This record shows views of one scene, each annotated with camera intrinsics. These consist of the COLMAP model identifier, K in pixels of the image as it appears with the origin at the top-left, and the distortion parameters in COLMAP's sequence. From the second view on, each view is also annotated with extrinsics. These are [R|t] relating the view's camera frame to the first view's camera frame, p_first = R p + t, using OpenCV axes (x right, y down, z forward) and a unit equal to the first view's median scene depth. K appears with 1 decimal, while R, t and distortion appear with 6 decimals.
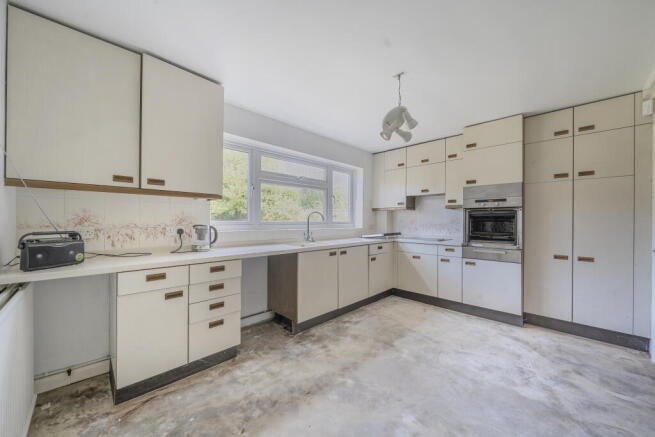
lens RADIAL K [[242.2, 0, 328.6], [0, 242.2, 219.1], [0, 0, 1]] dist [-0.002215, -0.000038]
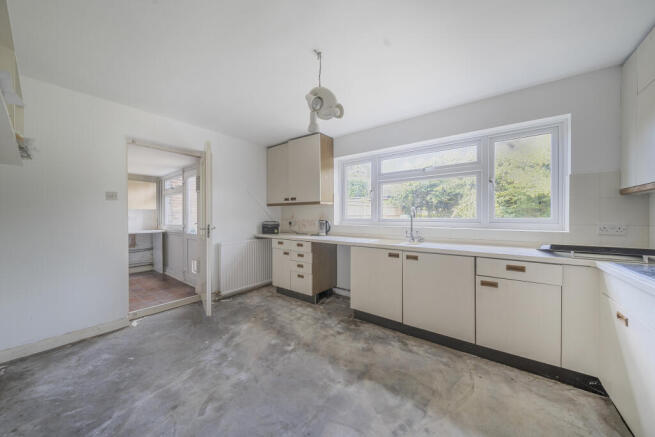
lens RADIAL K [[221.3, 0, 324.7], [0, 221.3, 218.6], [0, 0, 1]] dist [-0.006425, -0.000119]
pose [[0.134525, 0.000779, -0.990910, 0.986272], [0.002907, 0.999995, 0.001181, 0.012123], [0.990906, -0.003040, 0.134522, 0.827762]]
